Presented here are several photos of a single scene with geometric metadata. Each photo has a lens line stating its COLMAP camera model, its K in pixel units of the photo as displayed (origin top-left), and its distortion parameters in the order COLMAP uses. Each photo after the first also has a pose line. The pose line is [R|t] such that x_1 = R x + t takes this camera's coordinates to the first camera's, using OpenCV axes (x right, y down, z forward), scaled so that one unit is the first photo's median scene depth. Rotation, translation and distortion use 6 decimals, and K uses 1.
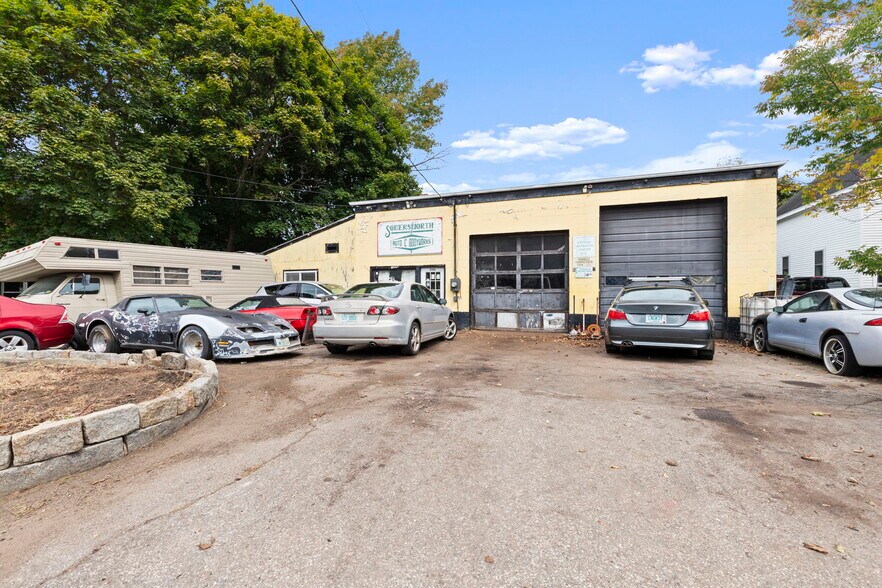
lens RADIAL K [[392.5, 0, 449.6], [0, 392.5, 293.6], [0, 0, 1]] dist [0.003838, 0.000421]
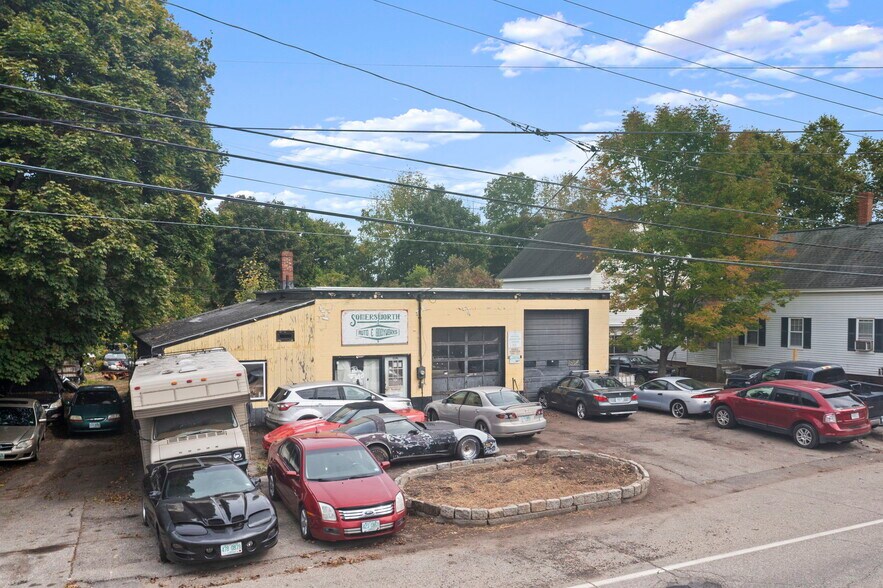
lens RADIAL K [[703.3, 0, 444.1], [0, 703.3, 295.9], [0, 0, 1]] dist [-0.009486, 0.008487]
pose [[0.686097, 0.008394, 0.727462, -1.392578], [-0.002494, 0.999955, -0.009187, -0.222227], [-0.727506, 0.004489, 0.686087, -0.399609]]
